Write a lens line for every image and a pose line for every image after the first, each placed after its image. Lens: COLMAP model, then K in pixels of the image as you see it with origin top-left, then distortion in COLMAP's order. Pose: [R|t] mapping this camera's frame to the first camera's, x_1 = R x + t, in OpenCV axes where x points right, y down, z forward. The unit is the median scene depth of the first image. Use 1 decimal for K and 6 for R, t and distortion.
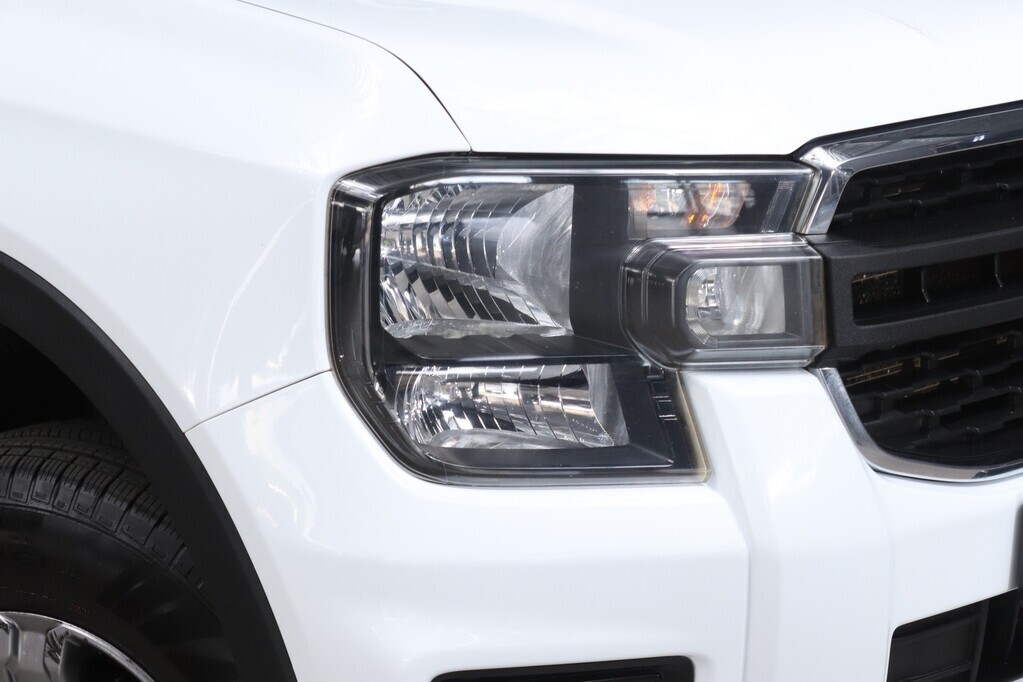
lens RADIAL K [[2352.0, 0, 511.1], [0, 2352.0, 342.4], [0, 0, 1]] dist [0.019075, 0.000000]
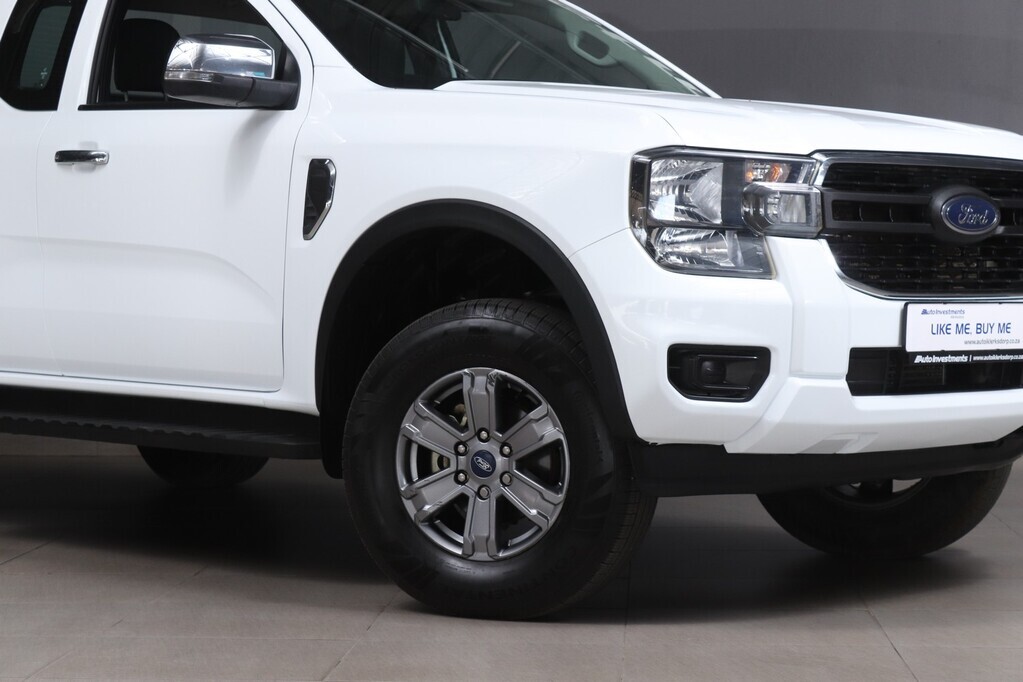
lens RADIAL K [[2352.0, 0, 521.9], [0, 2352.0, 344.3], [0, 0, 1]] dist [0.019075, 0.000000]
pose [[0.999670, 0.022086, 0.013150, -0.220759], [-0.018210, 0.969568, -0.244143, 0.749466], [-0.018142, 0.243823, 0.969650, -1.427402]]
